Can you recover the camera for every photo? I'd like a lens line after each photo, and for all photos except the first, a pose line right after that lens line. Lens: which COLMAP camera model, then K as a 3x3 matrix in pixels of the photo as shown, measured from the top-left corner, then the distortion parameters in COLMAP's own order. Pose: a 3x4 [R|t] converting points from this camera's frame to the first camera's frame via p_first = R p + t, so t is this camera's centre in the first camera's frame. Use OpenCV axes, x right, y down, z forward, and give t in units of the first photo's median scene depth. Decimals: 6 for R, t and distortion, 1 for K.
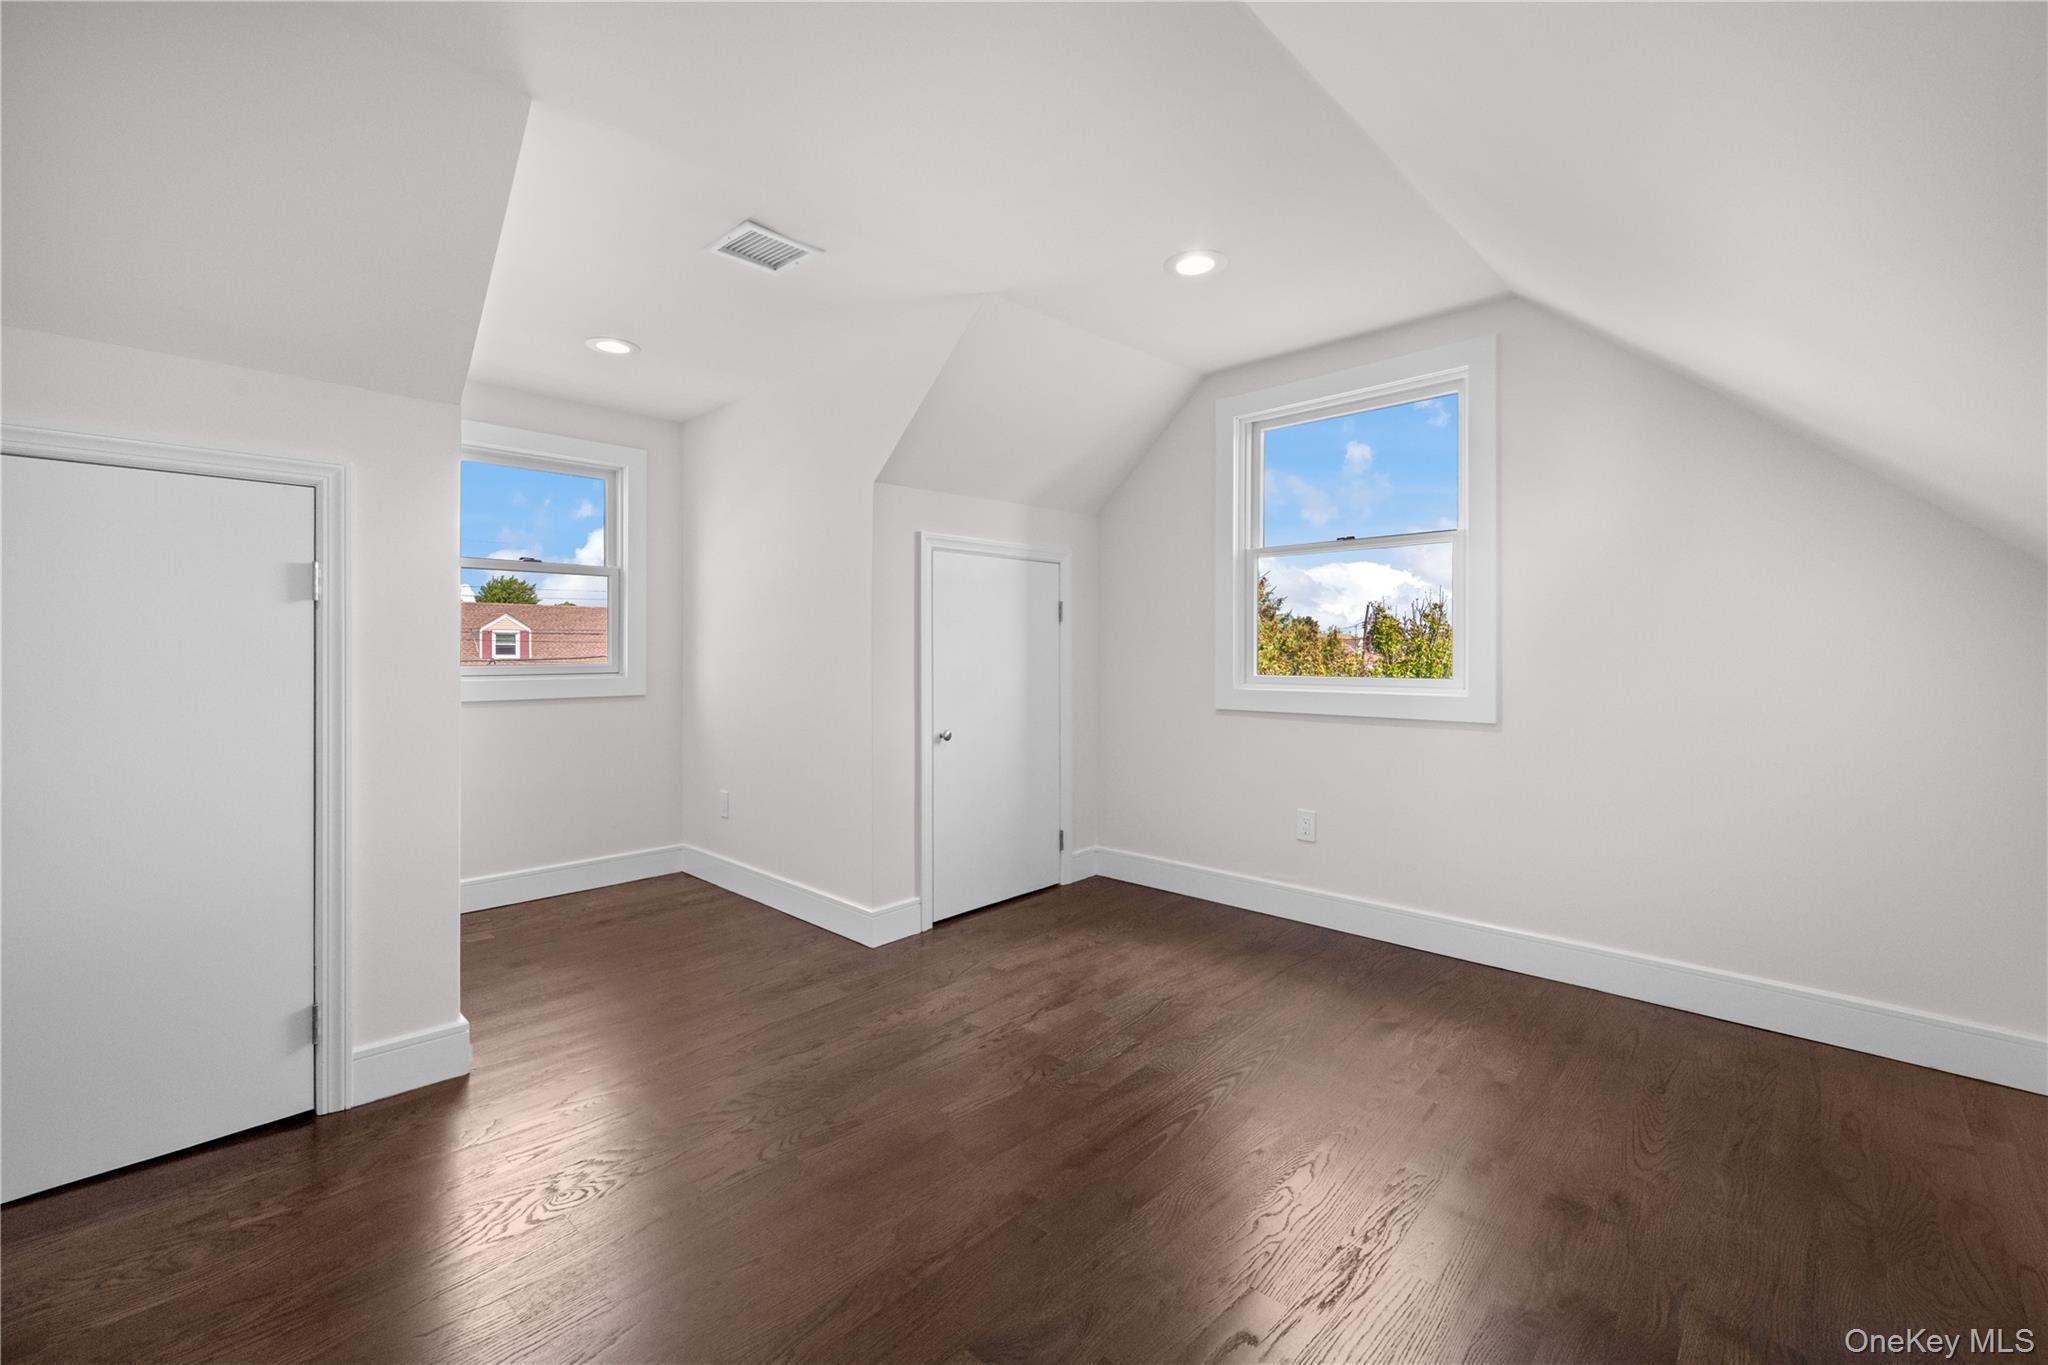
lens RADIAL K [[836.0, 0, 1019.7], [0, 836.0, 651.7], [0, 0, 1]] dist [-0.000631, 0.000029]
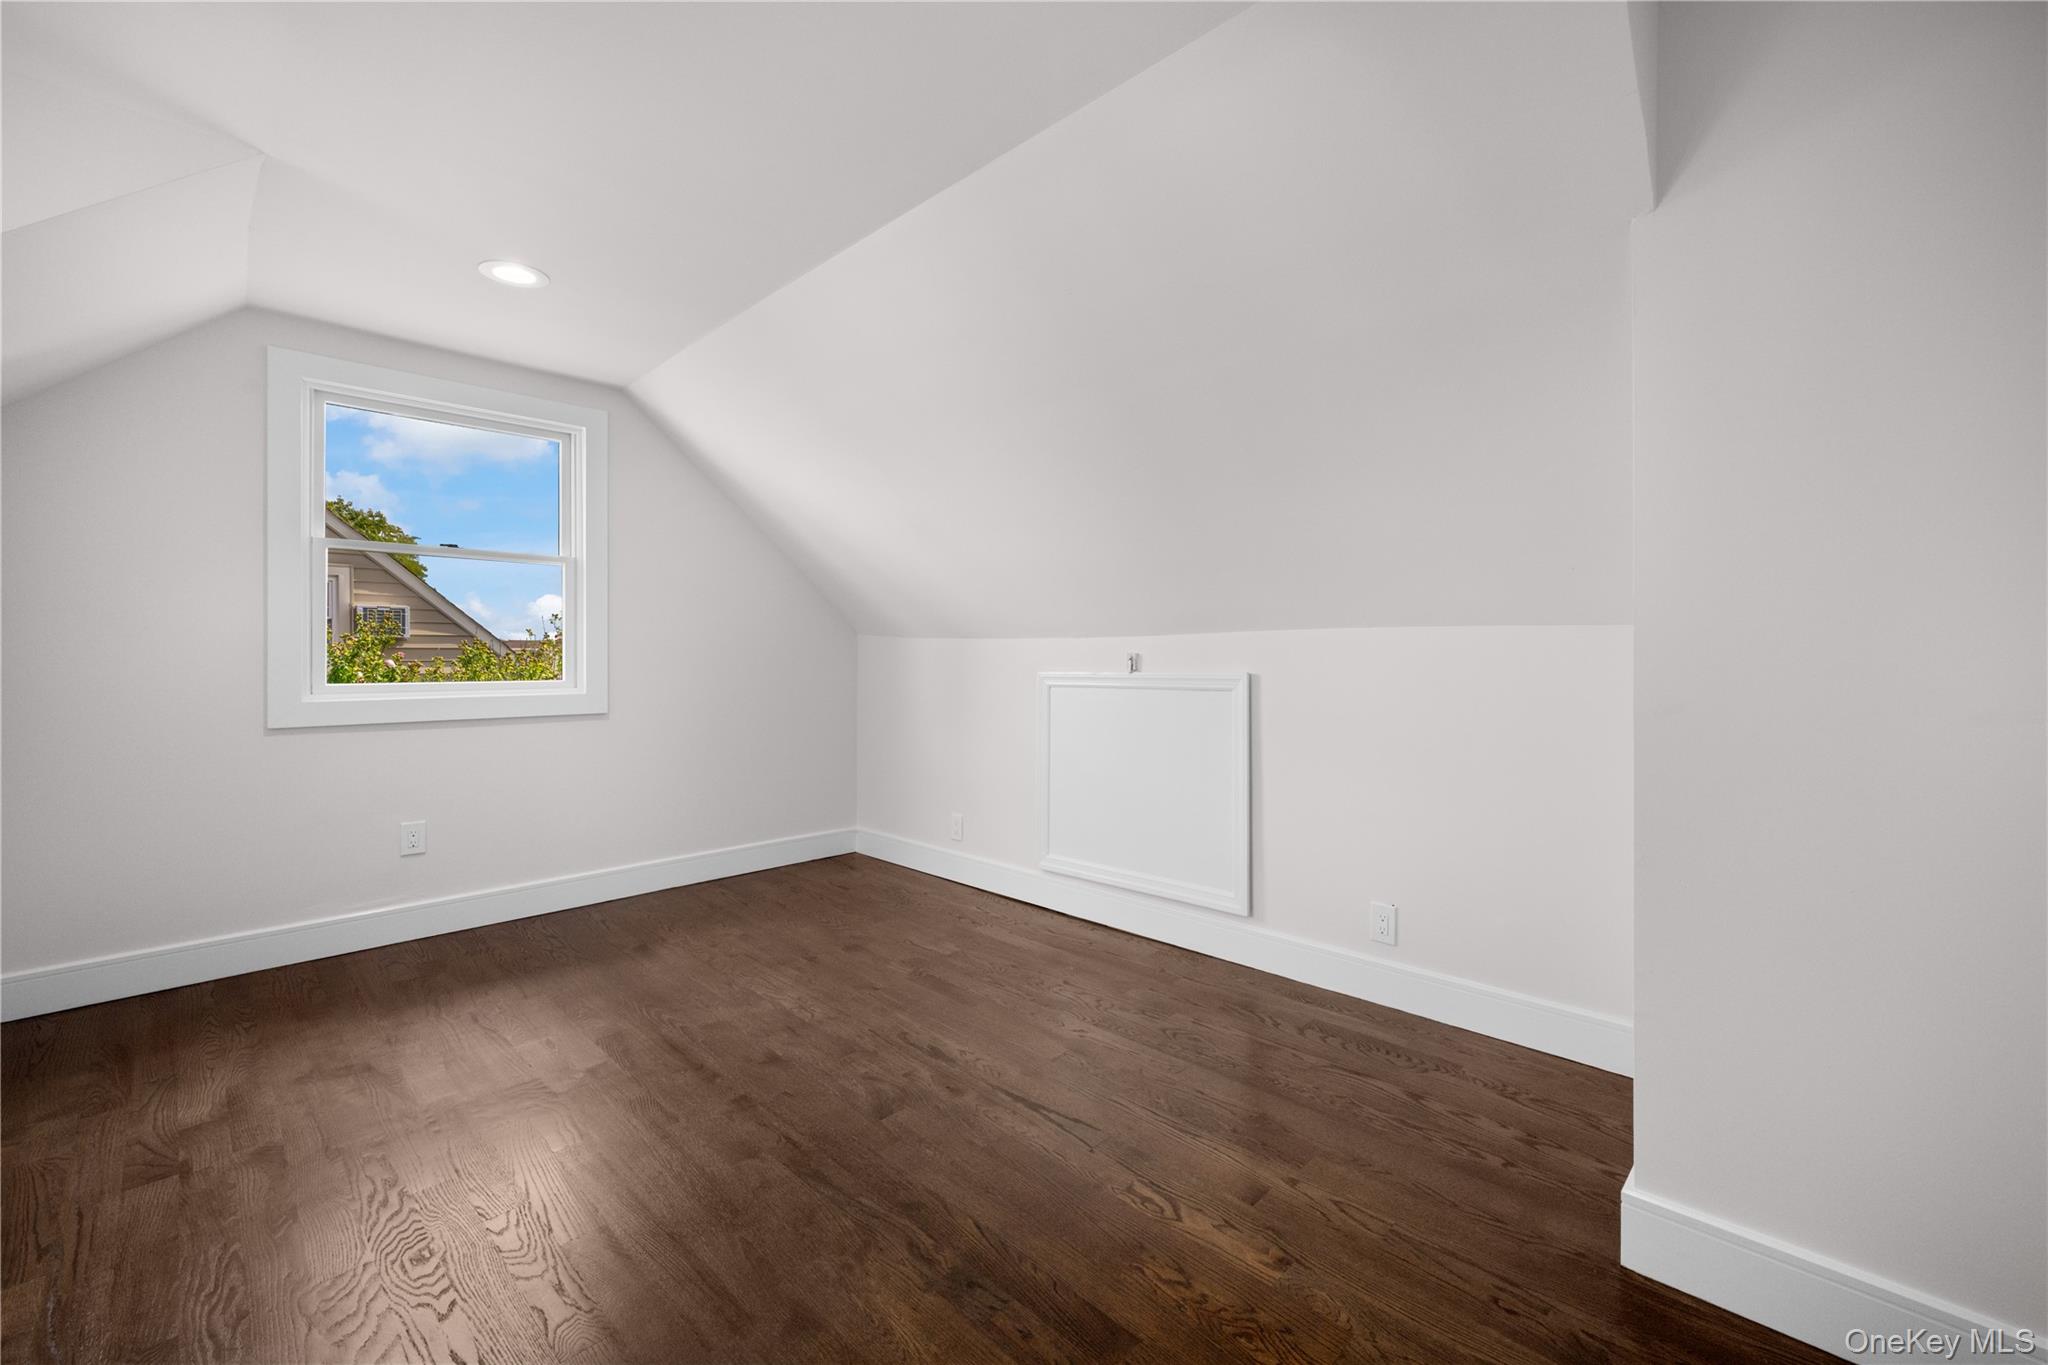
lens RADIAL K [[850.9, 0, 1037.9], [0, 850.9, 661.1], [0, 0, 1]] dist [0.000461, 0.000167]
pose [[-0.001026, -0.004155, 0.999991, -0.649521], [0.003513, 0.999985, 0.004159, 0.003563], [-0.999993, 0.003517, -0.001011, 0.293029]]
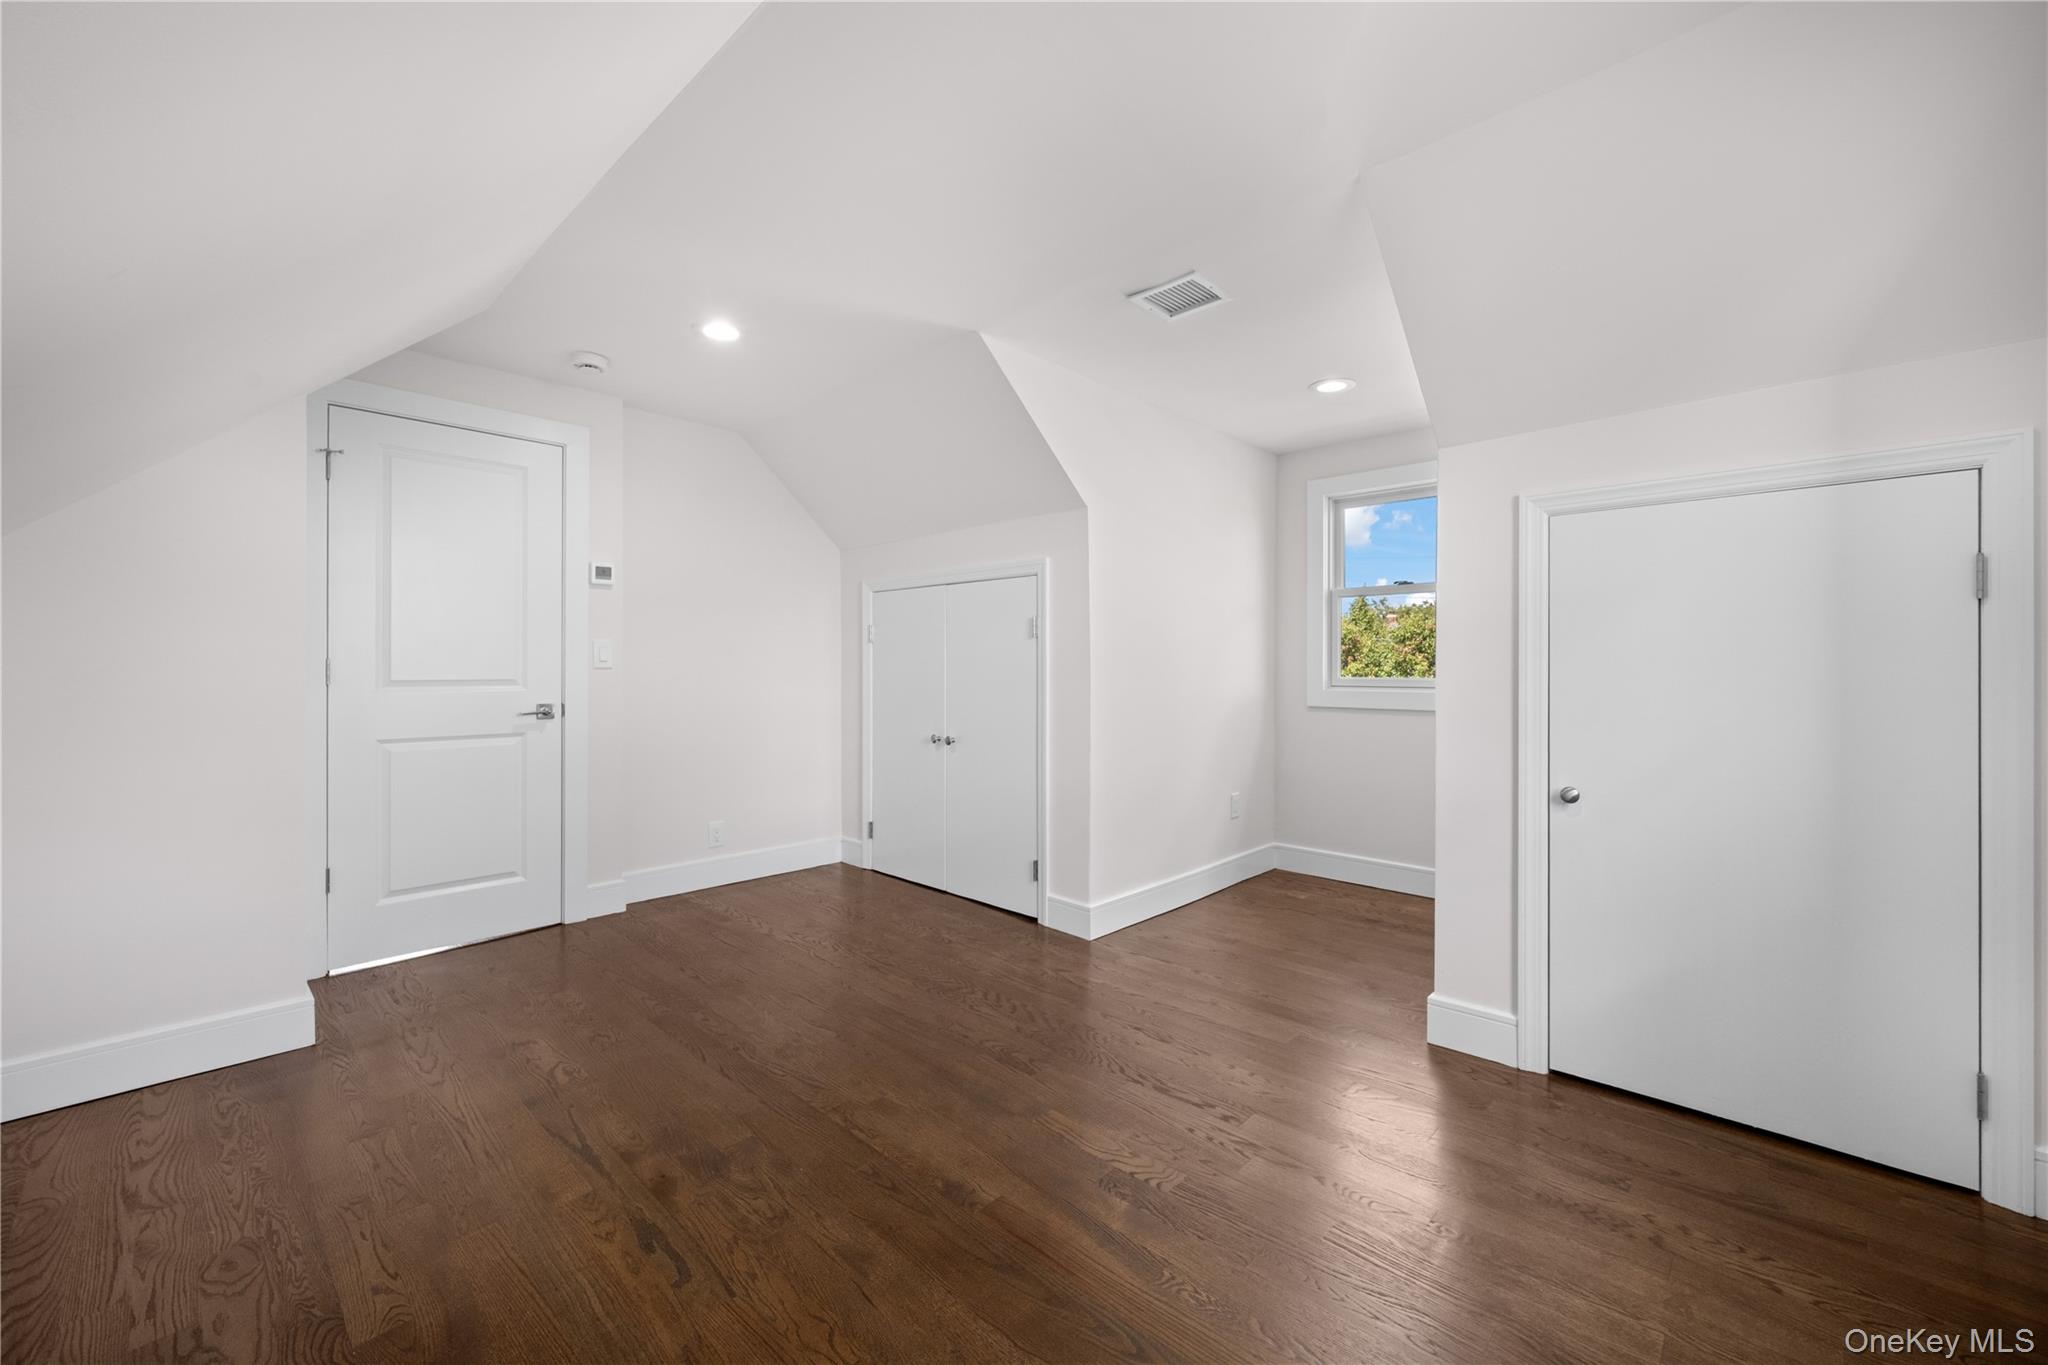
lens RADIAL K [[797.1, 0, 1029.2], [0, 797.1, 661.4], [0, 0, 1]] dist [-0.000227, -0.000079]
pose [[0.020195, -0.006061, -0.999778, 0.559727], [-0.001913, 0.999980, -0.006101, 0.000718], [0.999794, 0.002035, 0.020183, 0.597818]]
